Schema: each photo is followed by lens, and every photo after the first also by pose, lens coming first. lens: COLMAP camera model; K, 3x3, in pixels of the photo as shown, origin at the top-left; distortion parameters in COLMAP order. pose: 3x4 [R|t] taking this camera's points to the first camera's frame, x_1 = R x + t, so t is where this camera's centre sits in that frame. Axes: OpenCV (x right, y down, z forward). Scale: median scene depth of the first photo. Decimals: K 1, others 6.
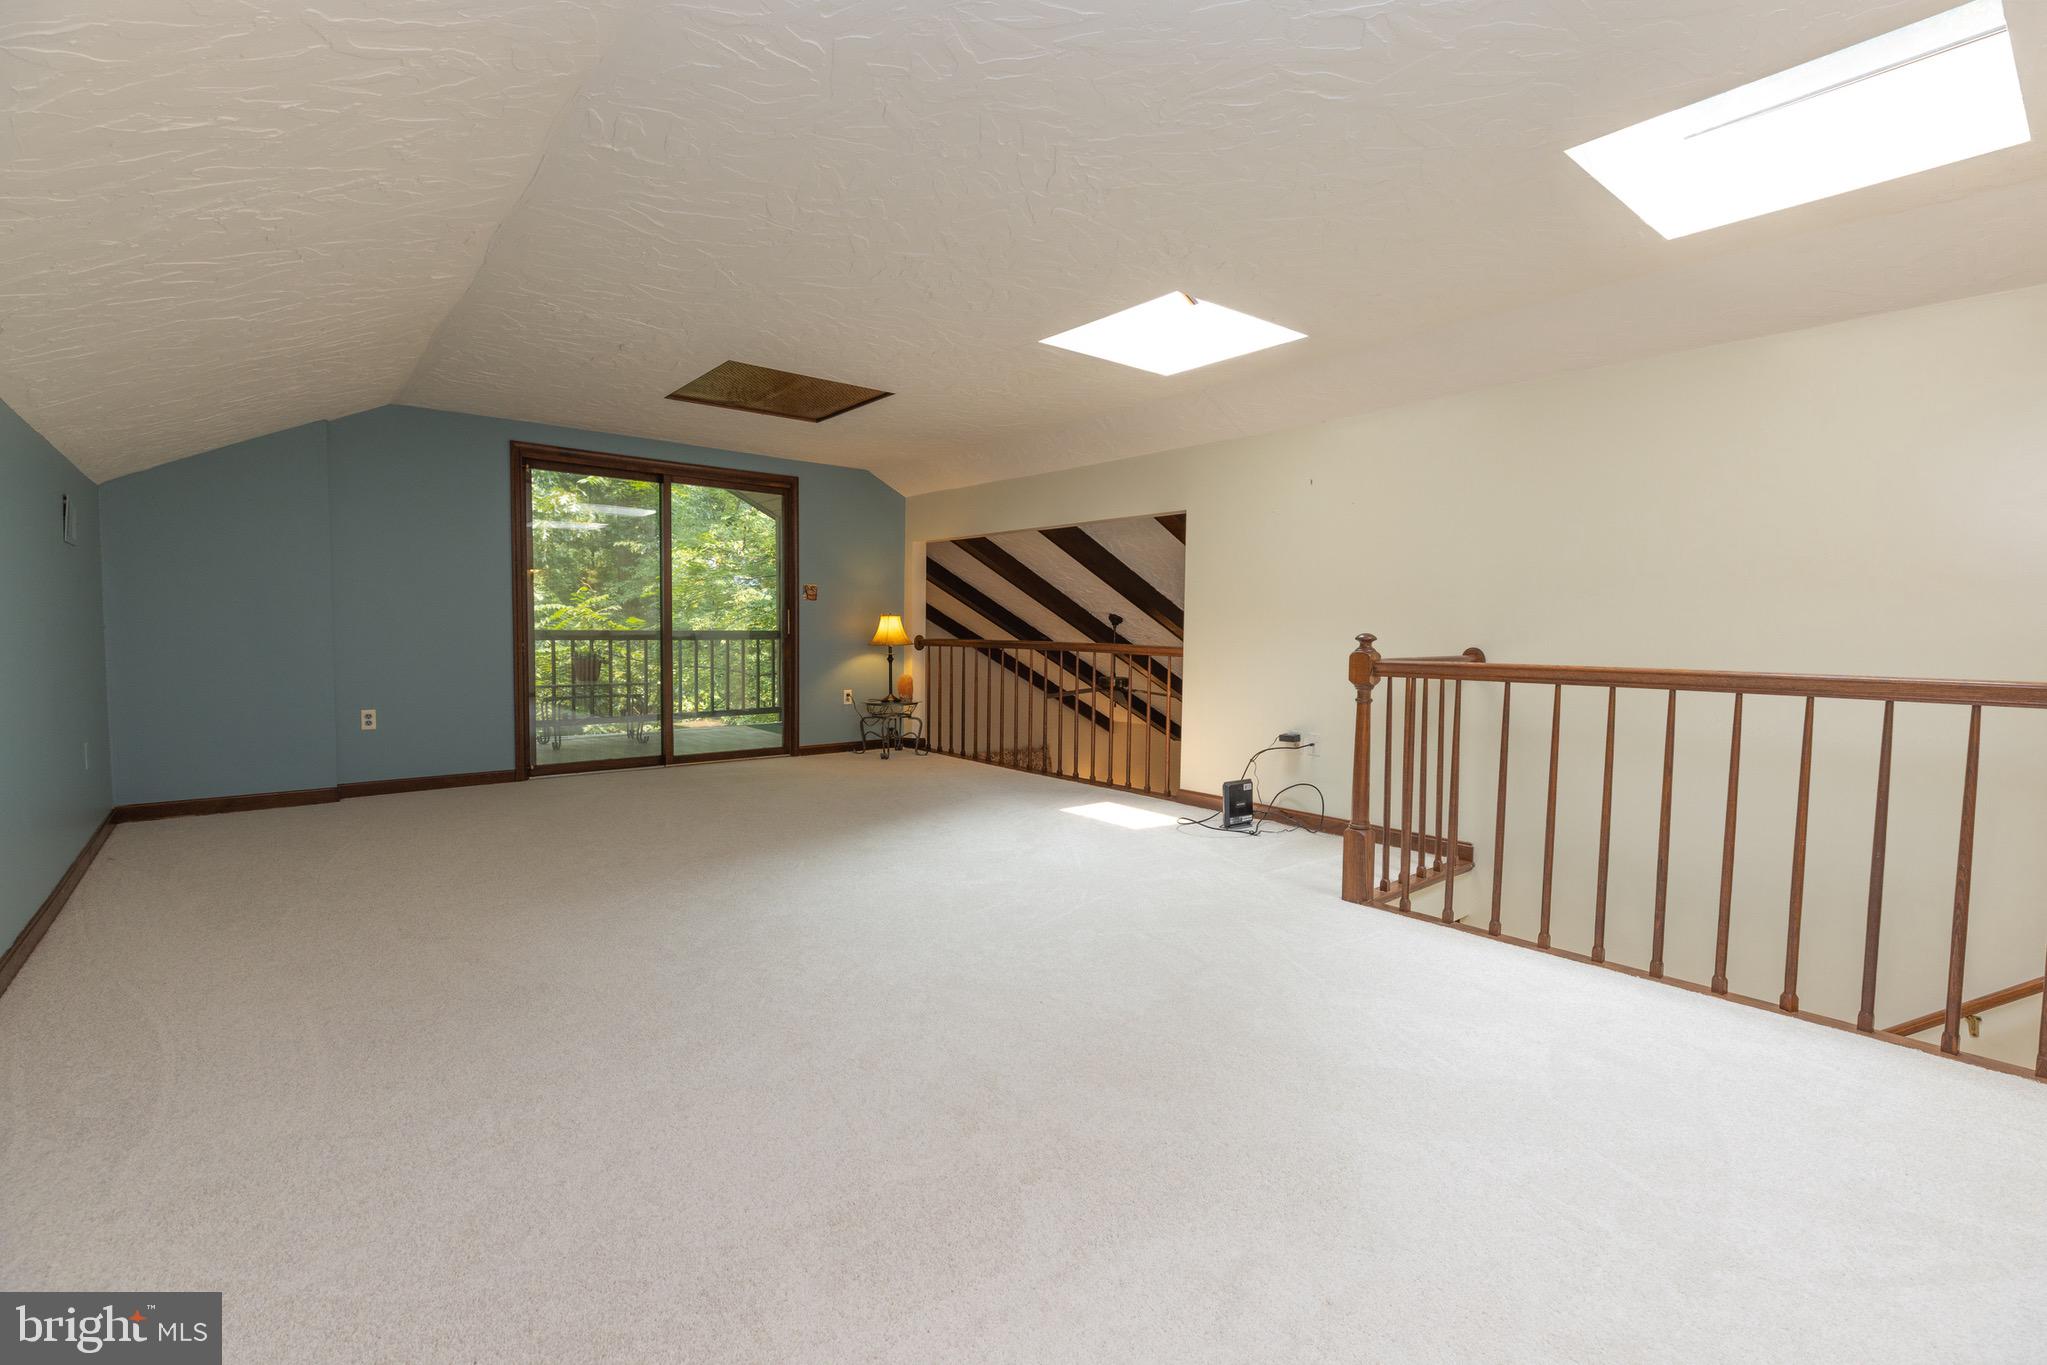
lens RADIAL K [[907.7, 0, 1020.6], [0, 907.7, 671.5], [0, 0, 1]] dist [0.002762, 0.000226]
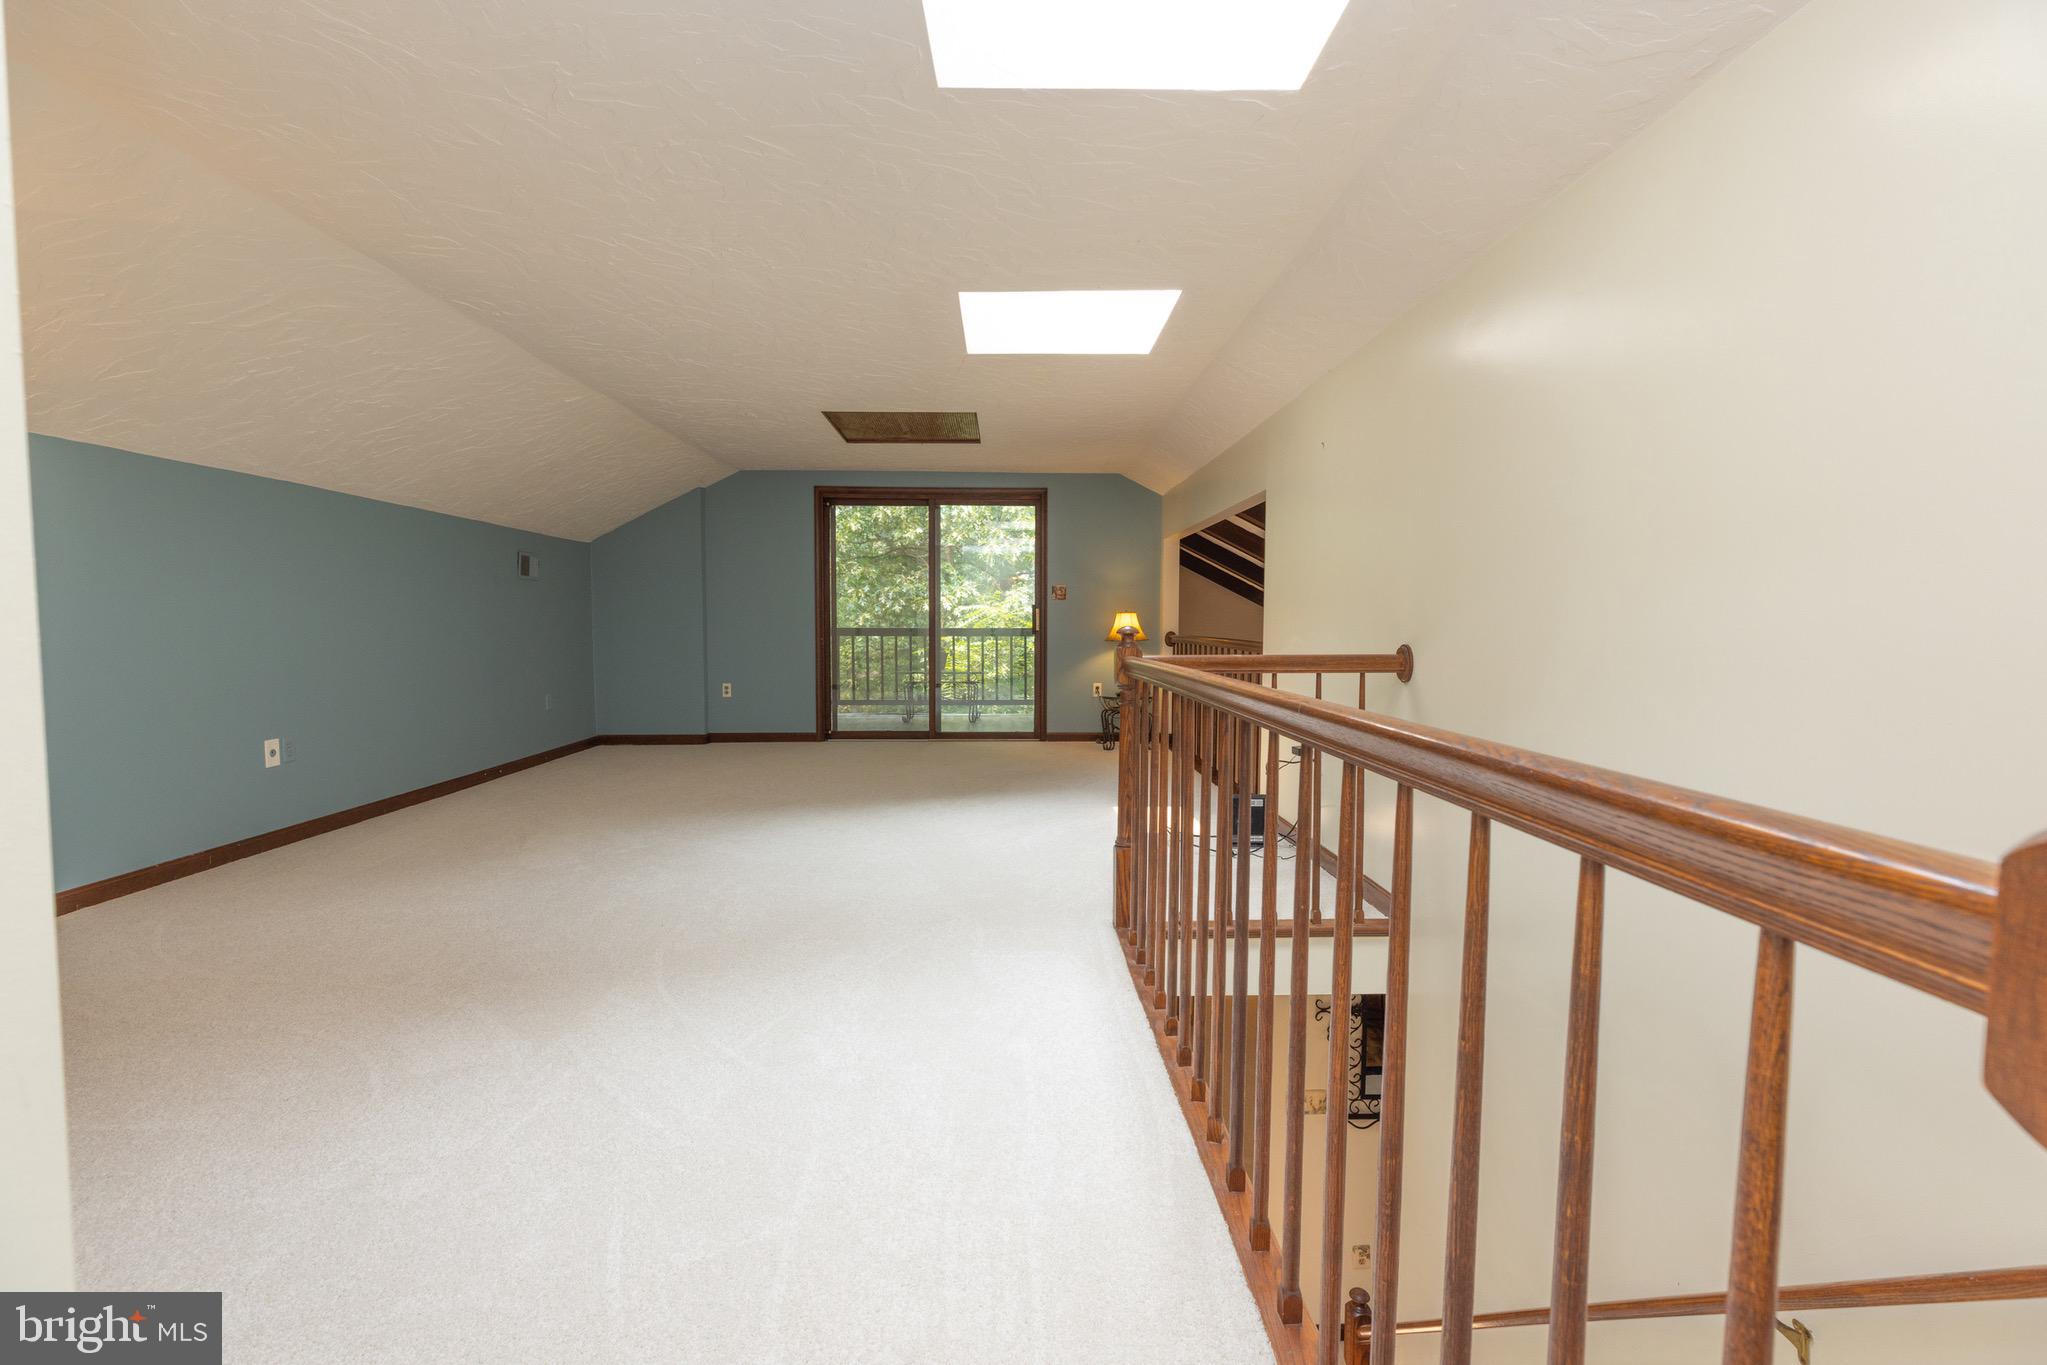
lens RADIAL K [[907.7, 0, 1020.6], [0, 907.7, 671.5], [0, 0, 1]] dist [0.002762, 0.000226]
pose [[0.787547, 0.025554, -0.615725, 0.412353], [-0.024246, 0.999651, 0.010476, -0.002476], [0.615777, 0.006678, 0.787892, 0.111892]]
